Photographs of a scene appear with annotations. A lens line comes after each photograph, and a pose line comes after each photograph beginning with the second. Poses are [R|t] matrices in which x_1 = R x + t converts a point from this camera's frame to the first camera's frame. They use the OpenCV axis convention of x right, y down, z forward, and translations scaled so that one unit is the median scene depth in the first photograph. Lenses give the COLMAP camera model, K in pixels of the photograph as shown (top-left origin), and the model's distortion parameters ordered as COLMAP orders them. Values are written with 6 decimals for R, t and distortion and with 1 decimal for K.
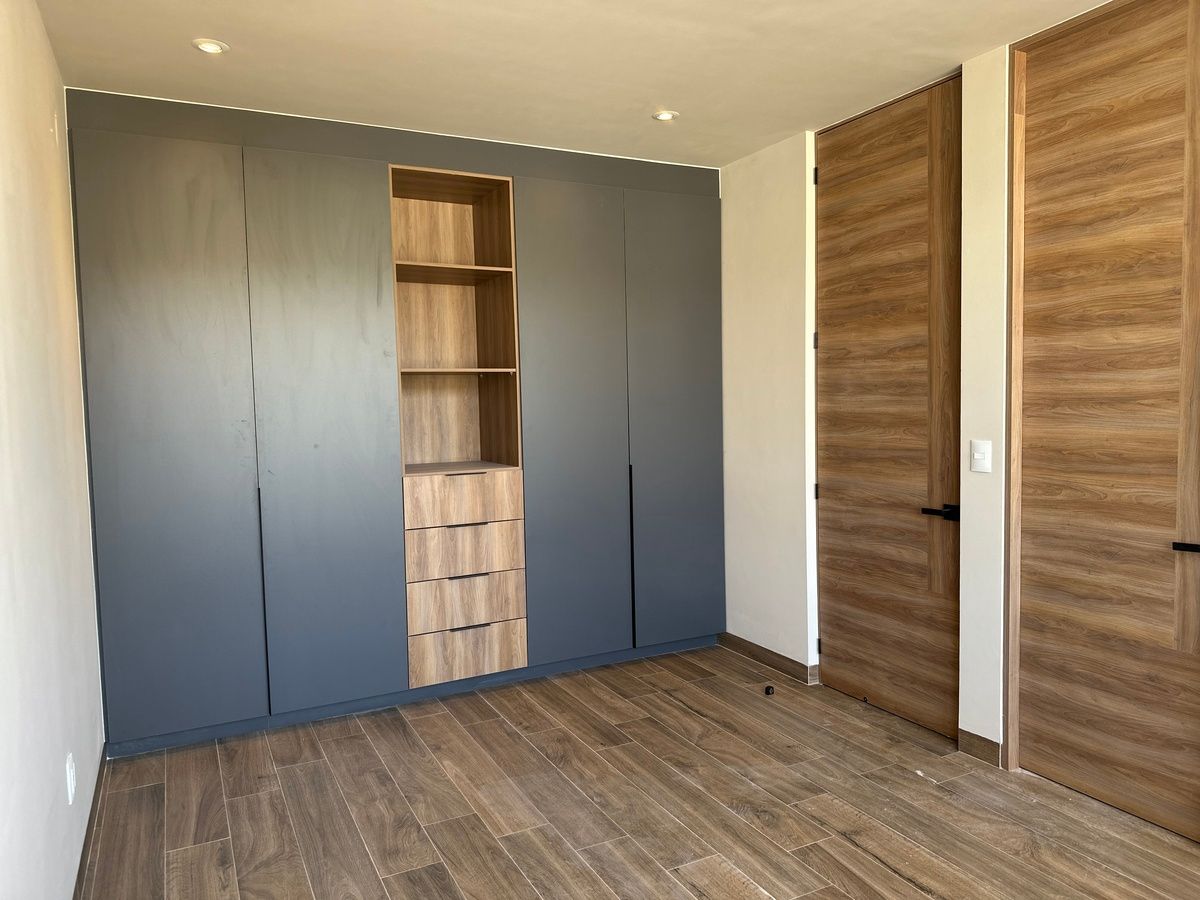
lens RADIAL K [[852.2, 0, 600.0], [0, 852.2, 450.0], [0, 0, 1]] dist [0.045467, -0.068632]
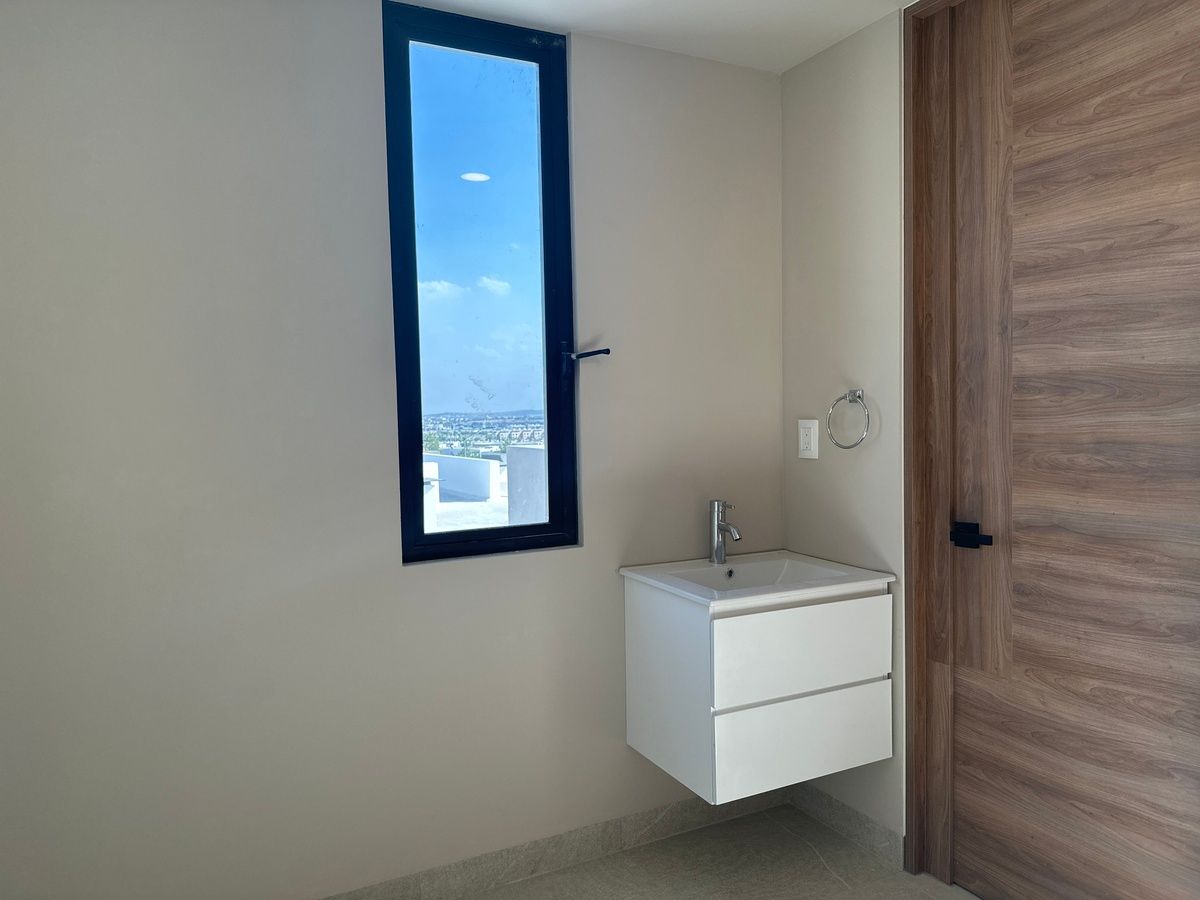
lens RADIAL K [[852.2, 0, 600.0], [0, 852.2, 450.0], [0, 0, 1]] dist [0.045467, -0.068632]
pose [[0.999987, 0.004972, -0.001048, -0.001512], [-0.004989, 0.999844, -0.016930, 0.010651], [0.000963, 0.016935, 0.999856, 0.712613]]
